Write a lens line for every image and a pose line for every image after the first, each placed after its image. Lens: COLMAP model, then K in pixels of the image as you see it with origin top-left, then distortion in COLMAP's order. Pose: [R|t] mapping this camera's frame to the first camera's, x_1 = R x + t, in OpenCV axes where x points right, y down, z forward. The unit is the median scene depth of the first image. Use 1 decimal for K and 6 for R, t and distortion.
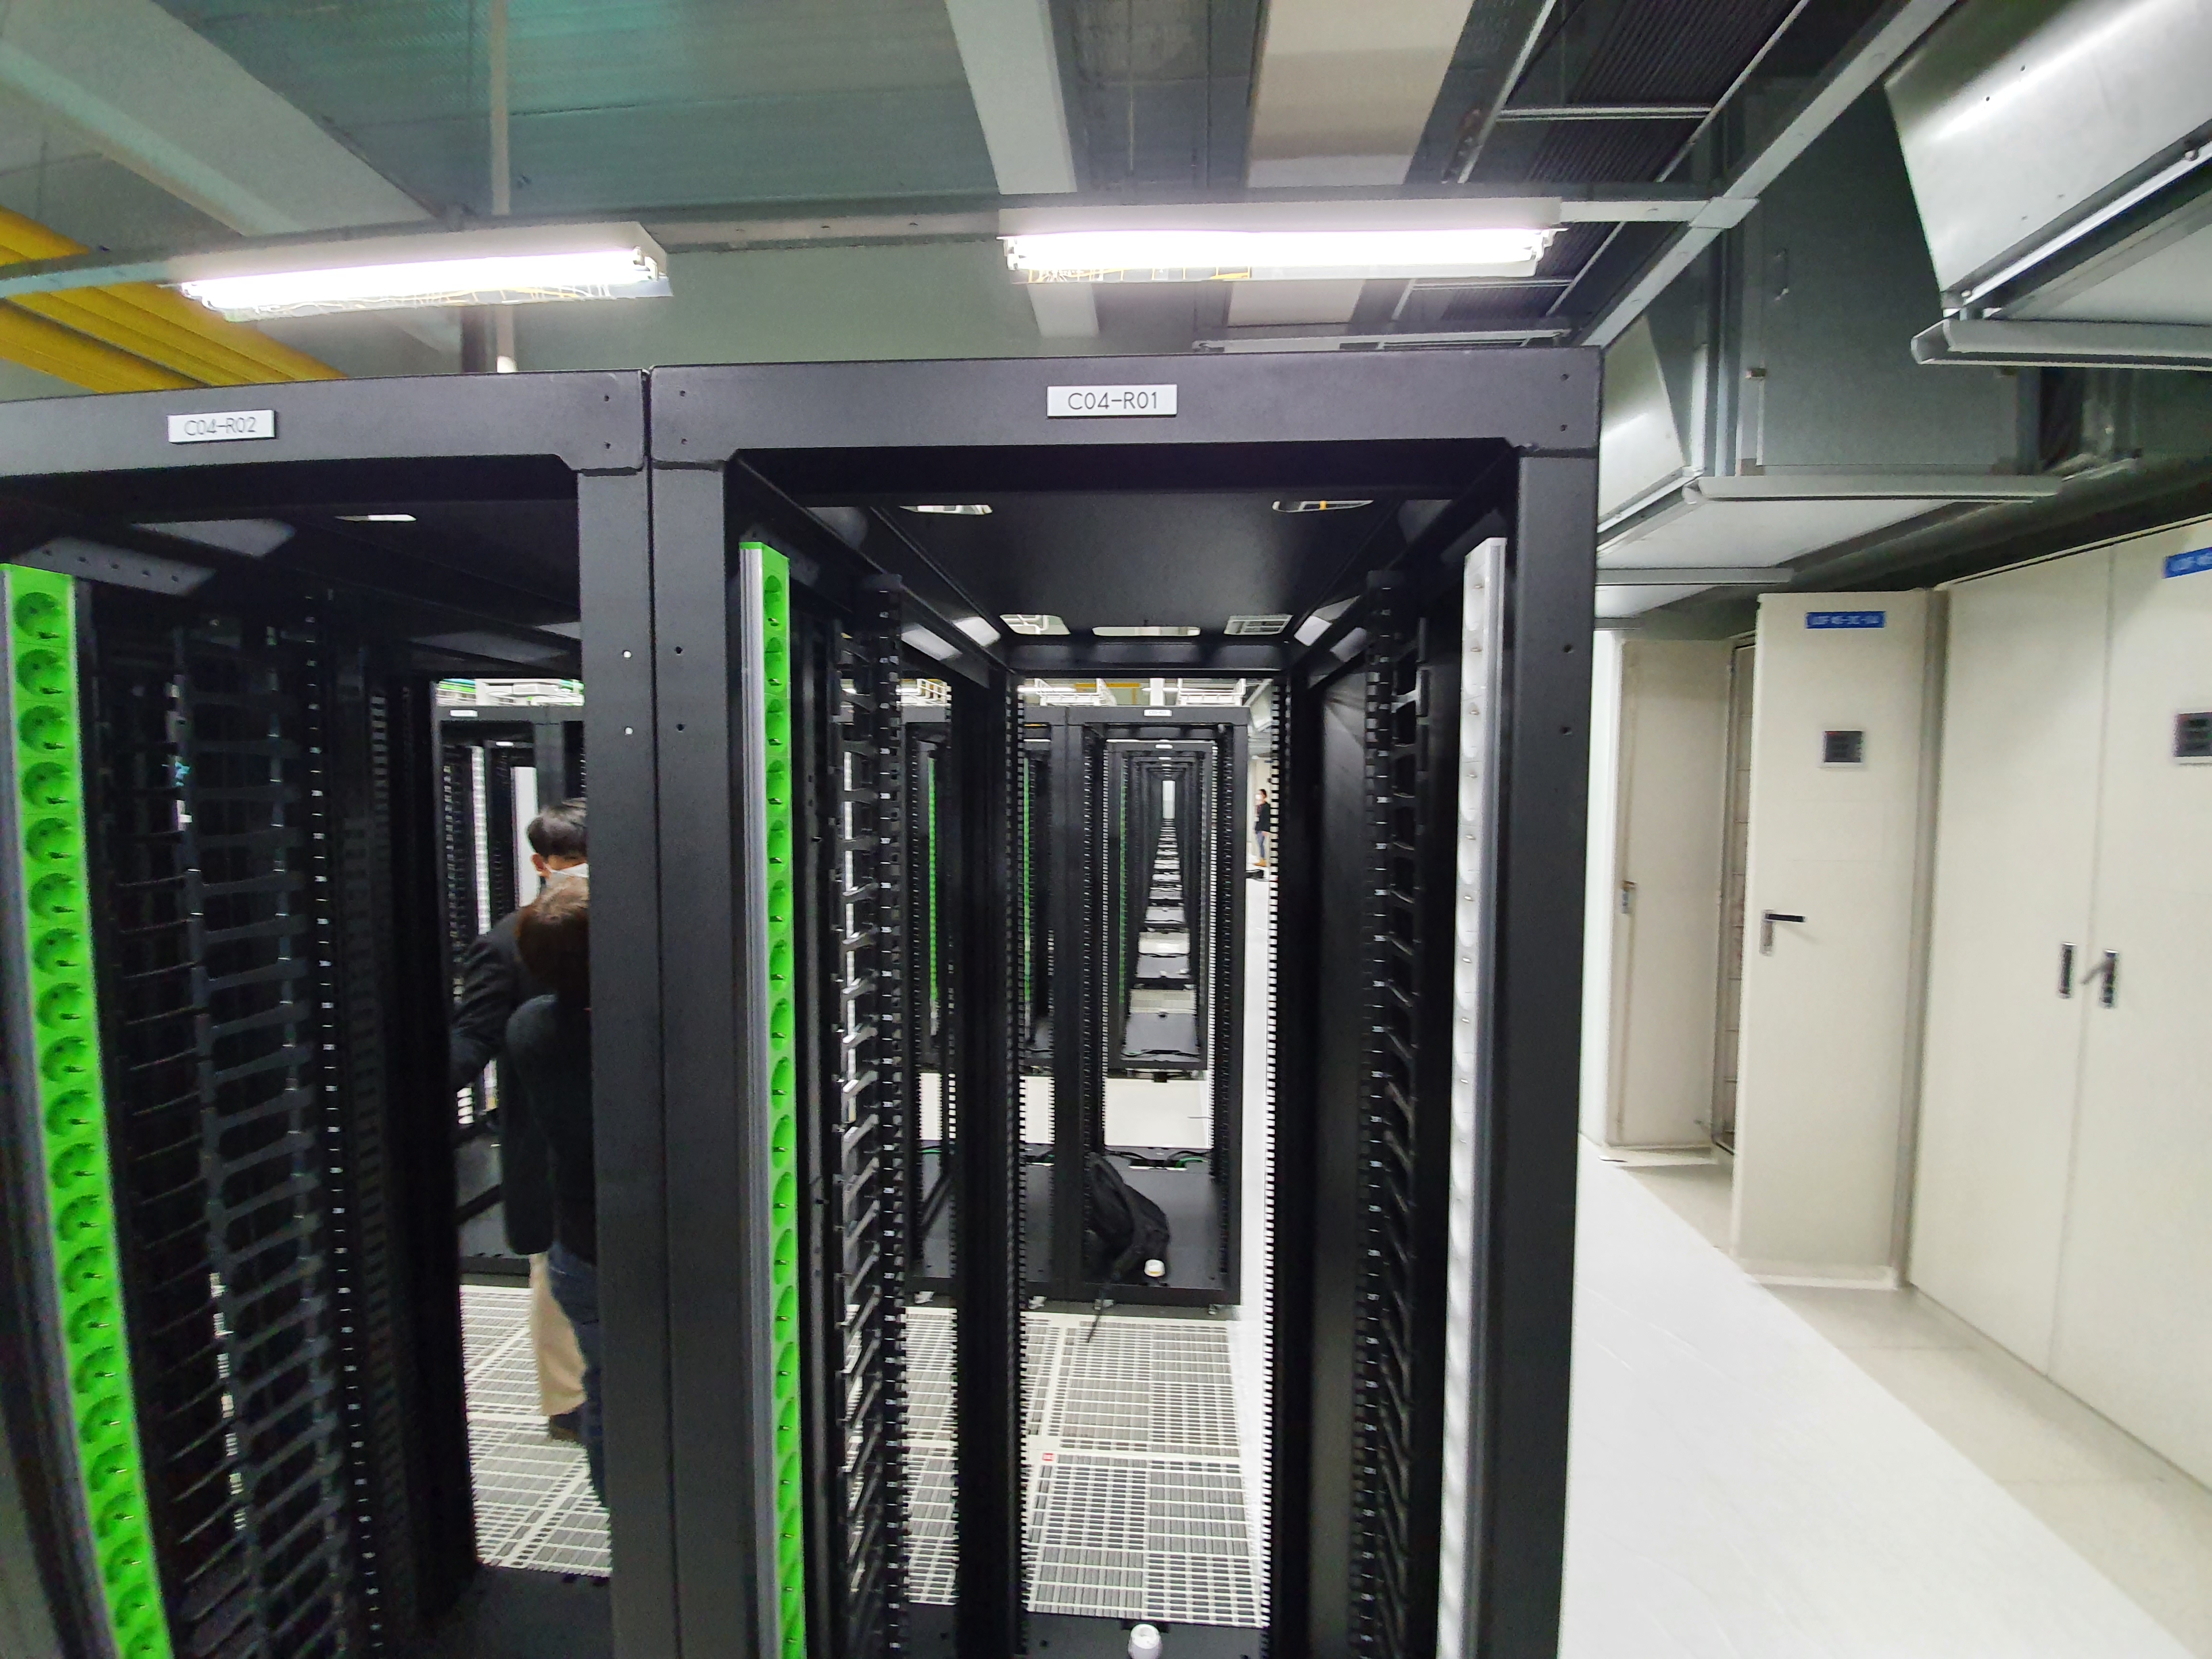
lens RADIAL K [[877.0, 0, 1123.7], [0, 877.0, 831.5], [0, 0, 1]] dist [0.004212, -0.012323]
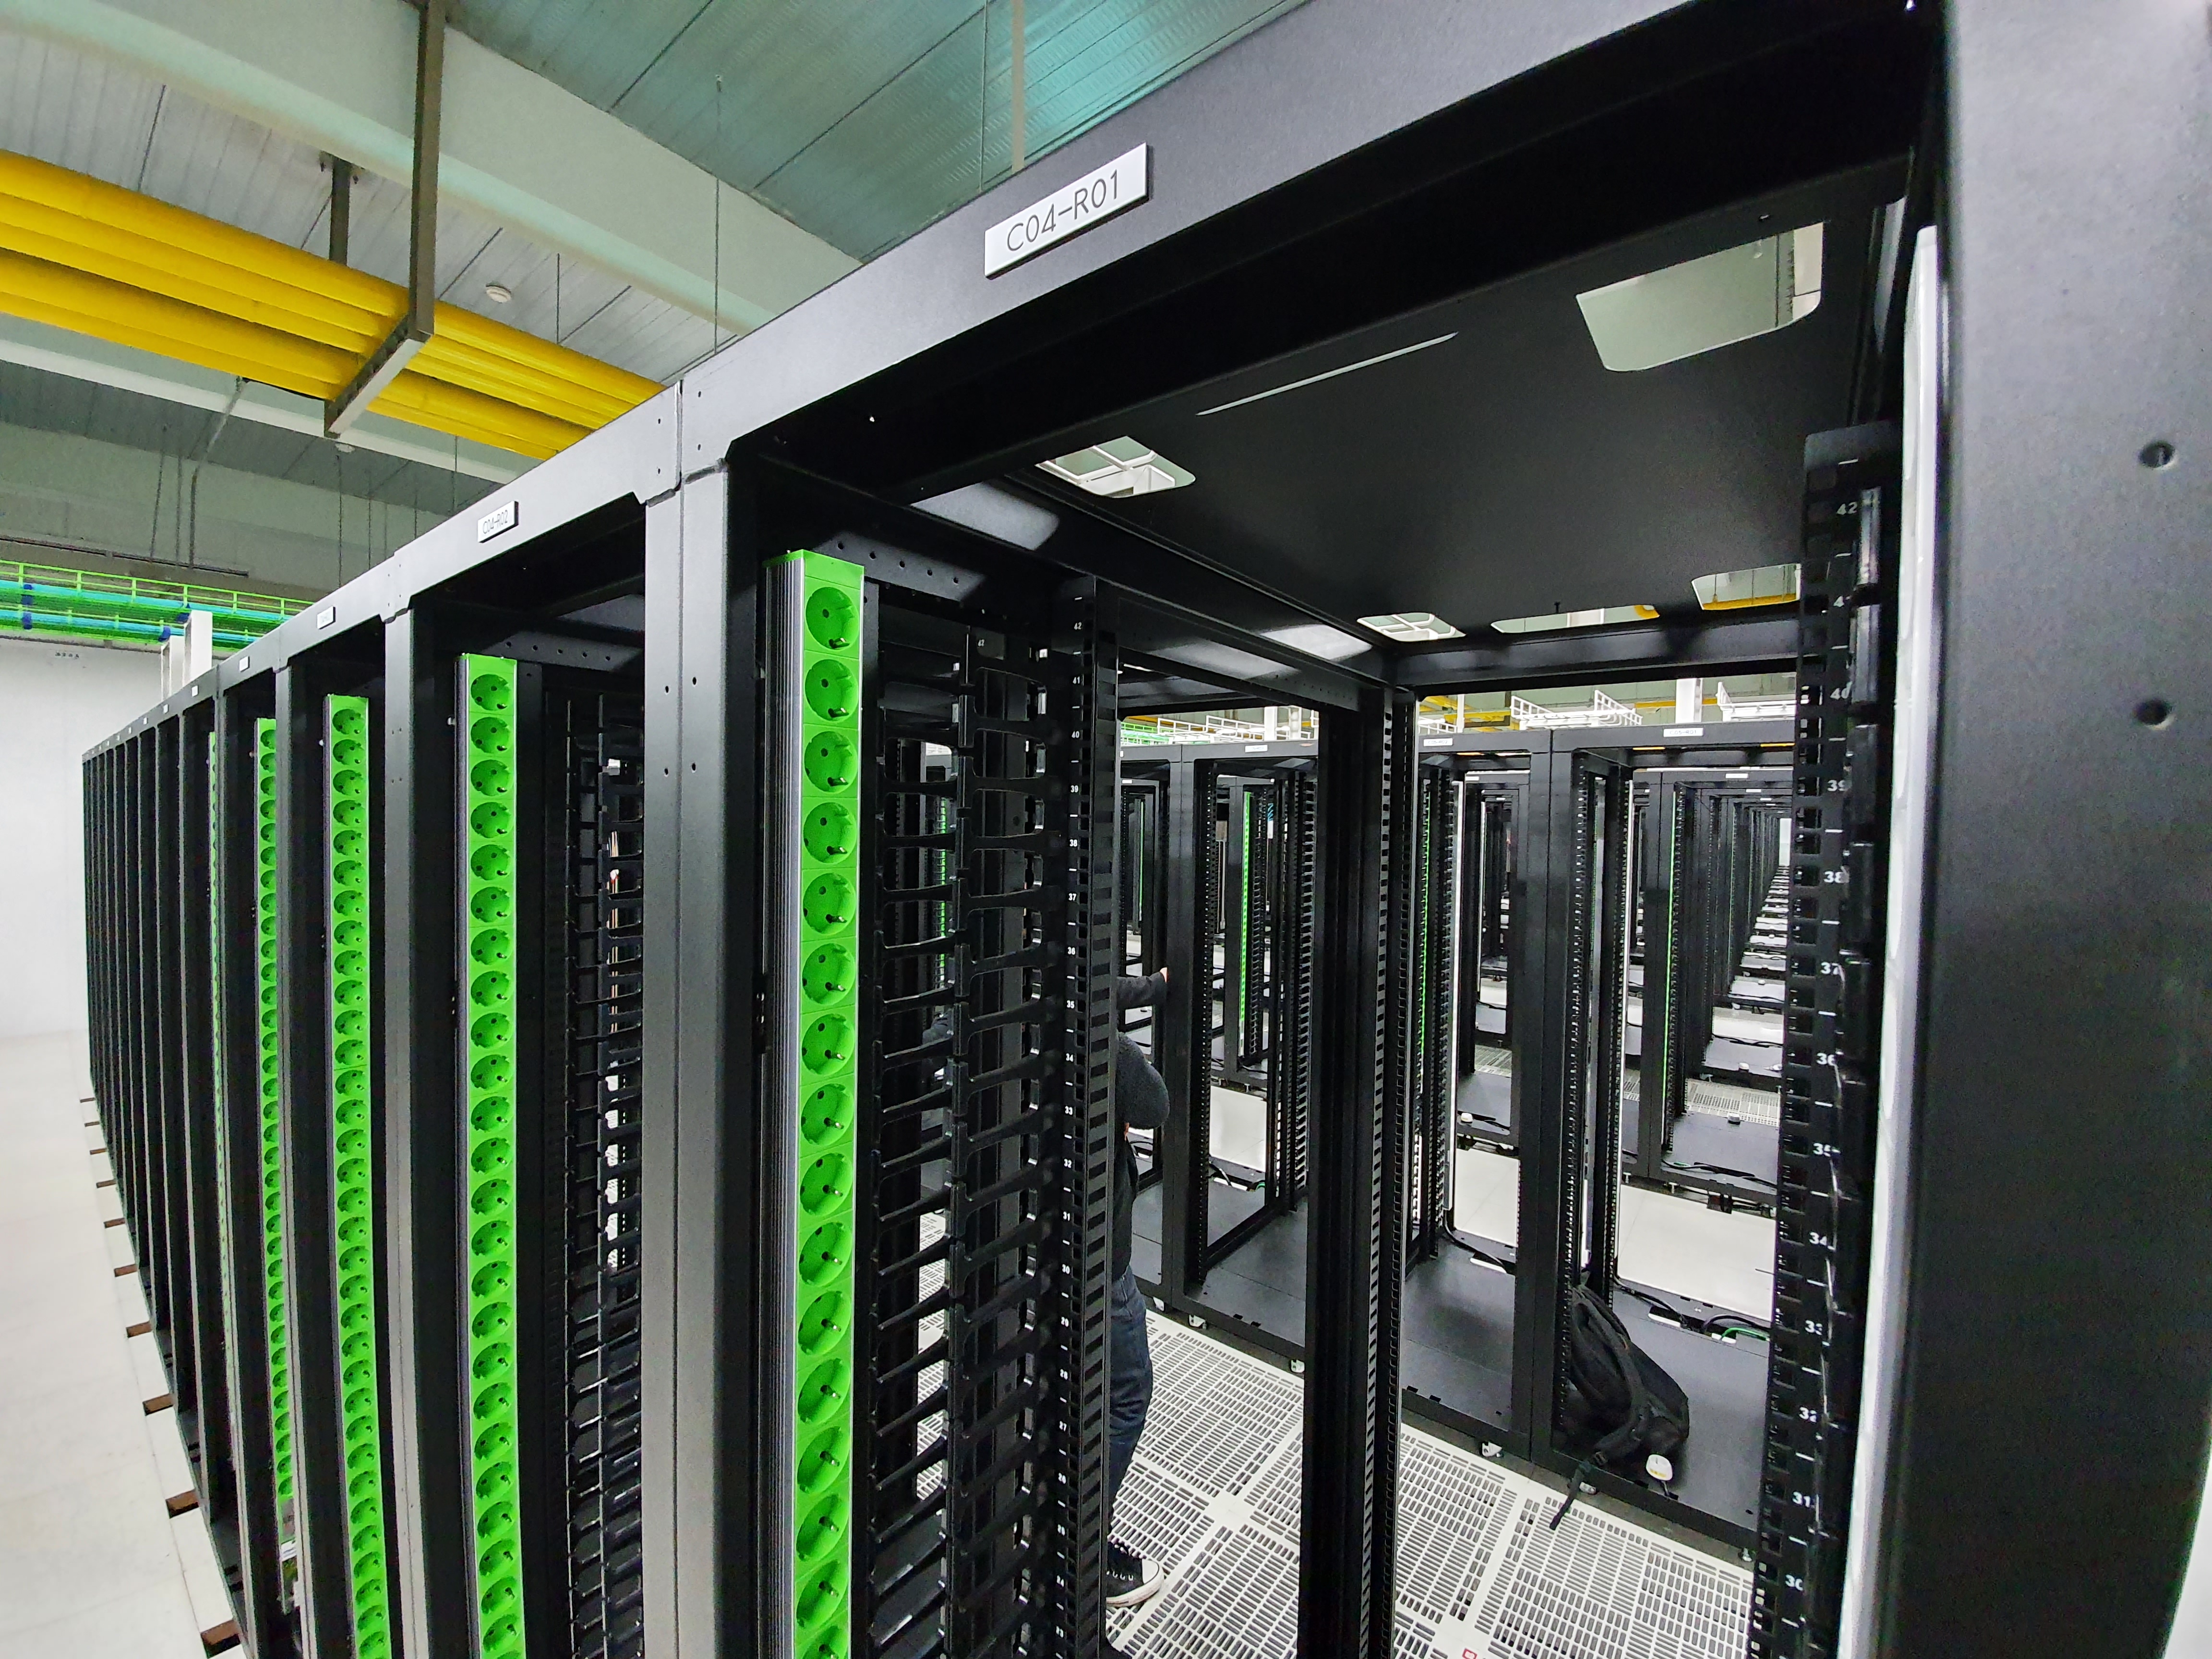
lens RADIAL K [[877.0, 0, 1123.7], [0, 877.0, 831.5], [0, 0, 1]] dist [0.004212, -0.012323]
pose [[0.824379, 0.018001, -0.565752, 0.067611], [-0.039975, 0.998850, -0.026466, -0.008855], [0.564625, 0.044434, 0.824151, 0.097874]]
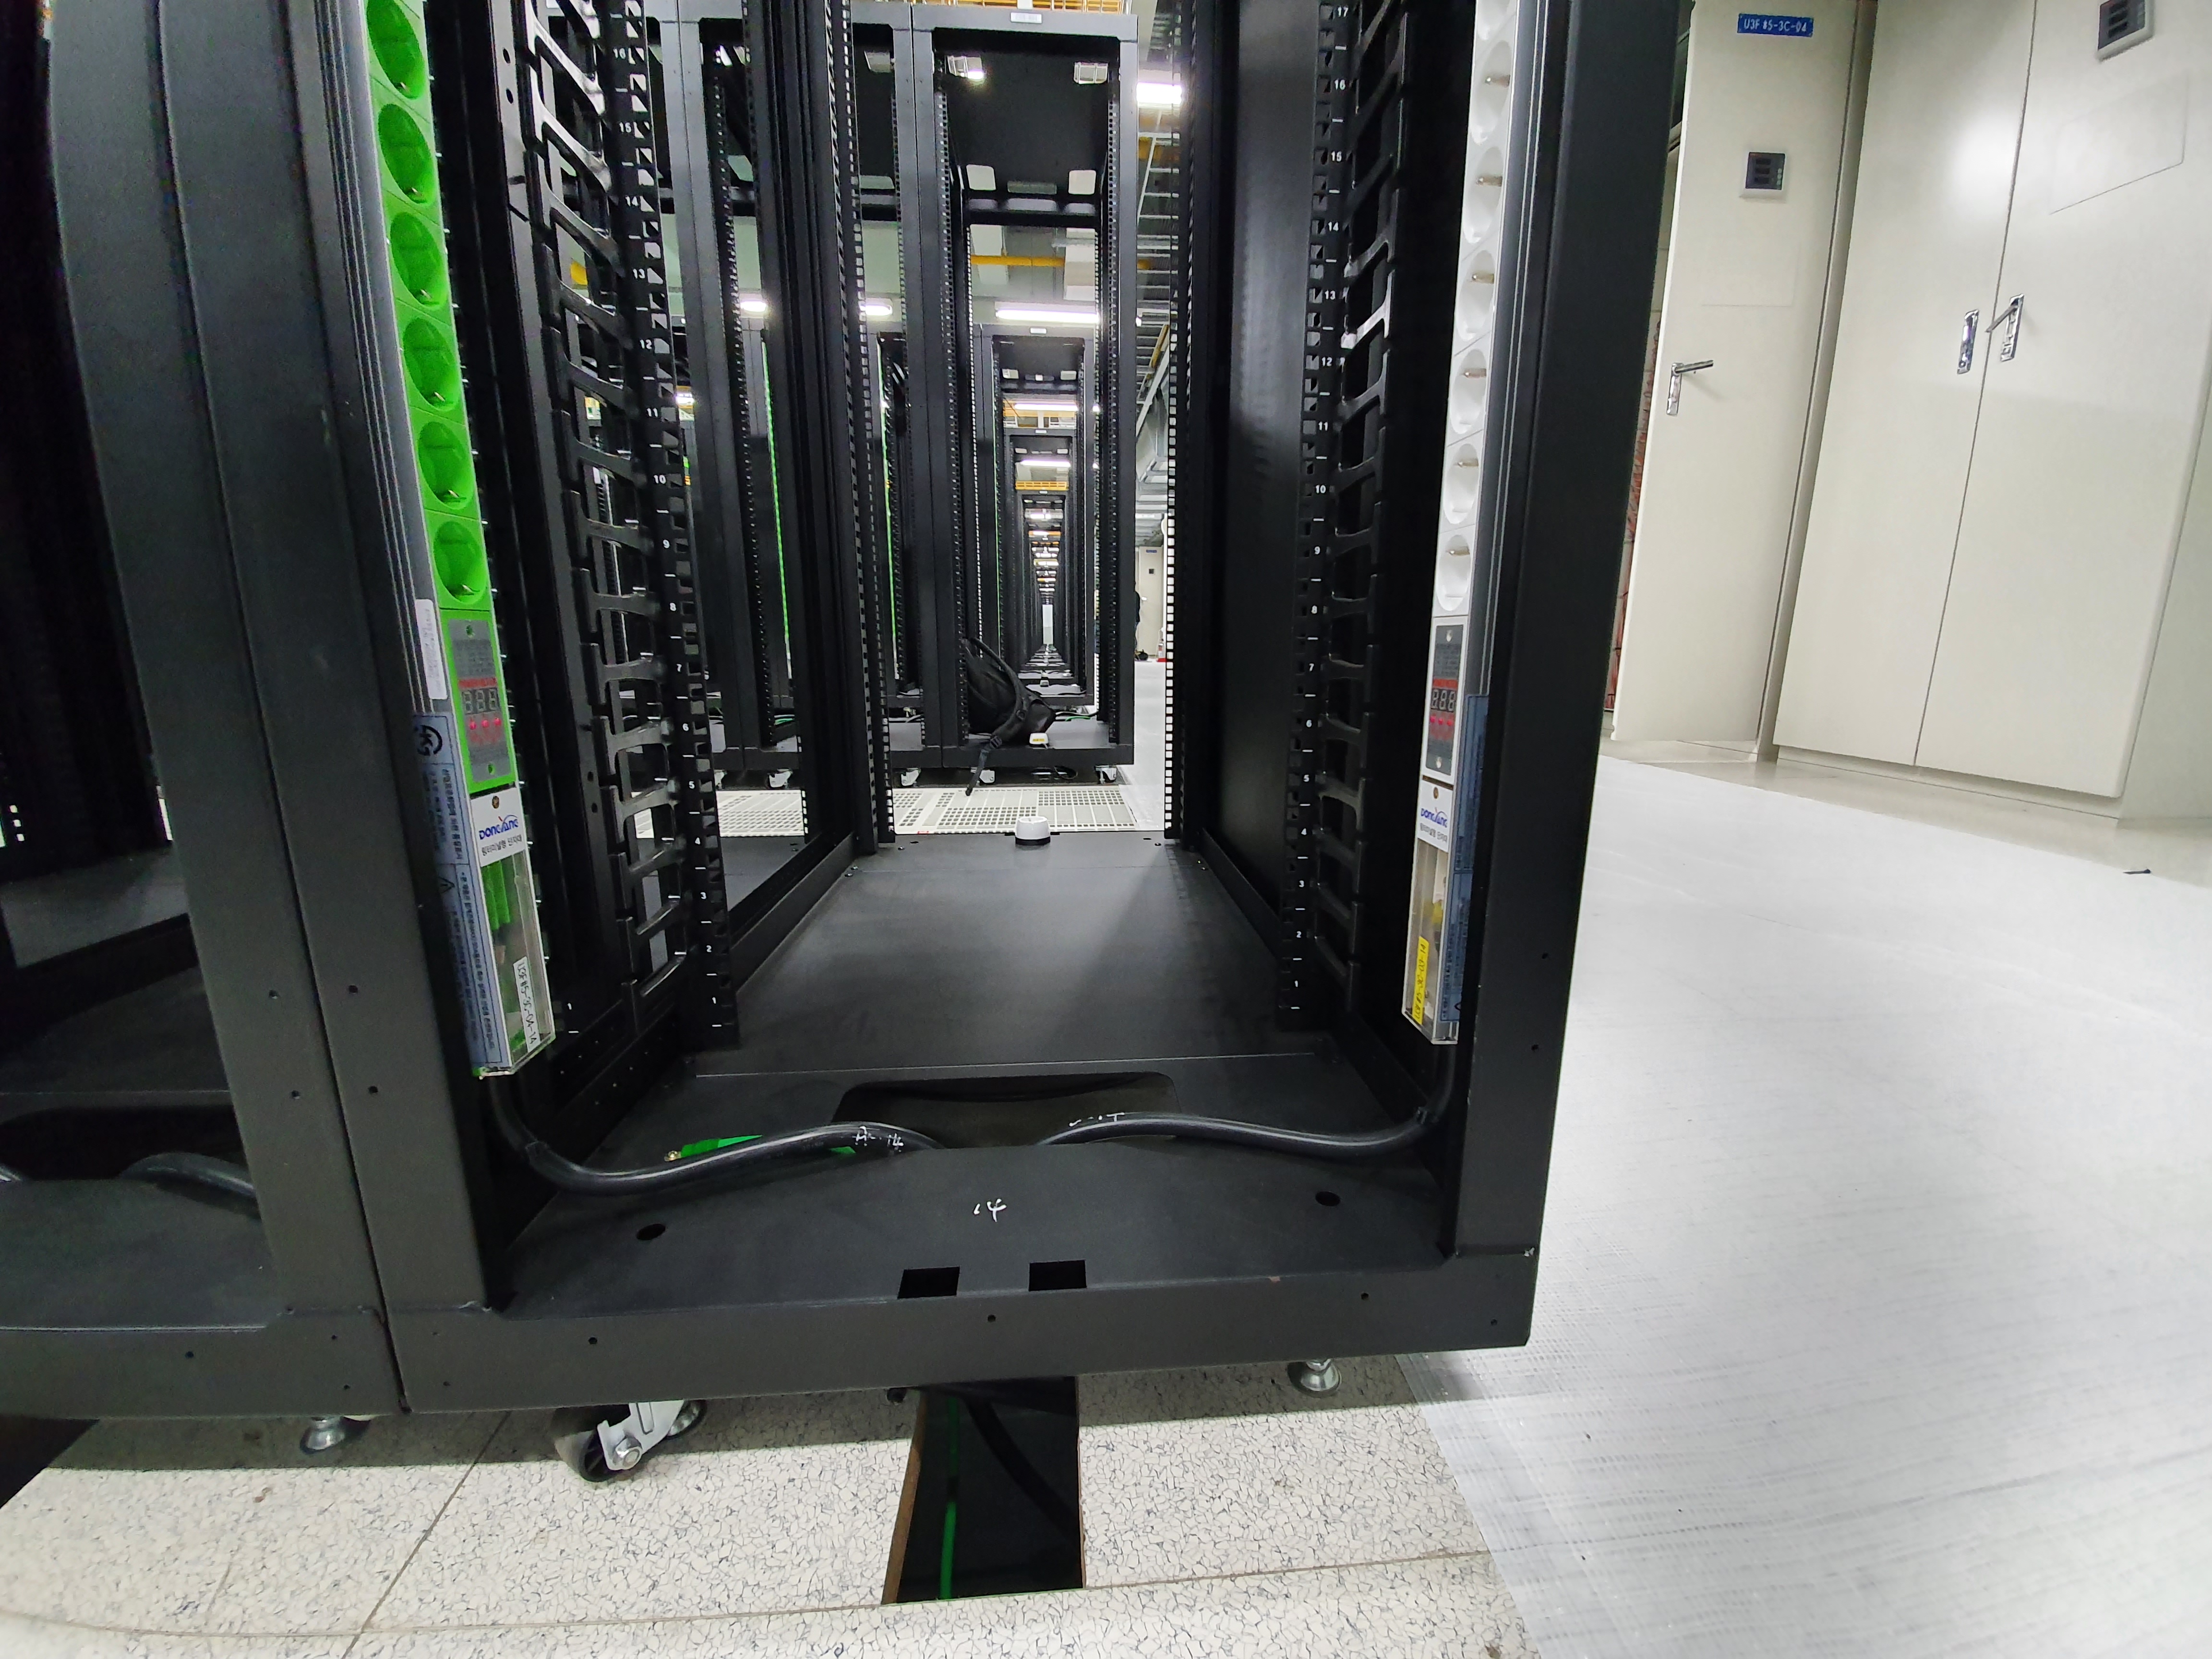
lens RADIAL K [[877.0, 0, 1123.7], [0, 877.0, 831.5], [0, 0, 1]] dist [0.004212, -0.012323]
pose [[0.990863, -0.035311, 0.130167, 0.000298], [0.013266, 0.985954, 0.166488, 0.427031], [-0.134217, -0.163240, 0.977414, 0.071431]]
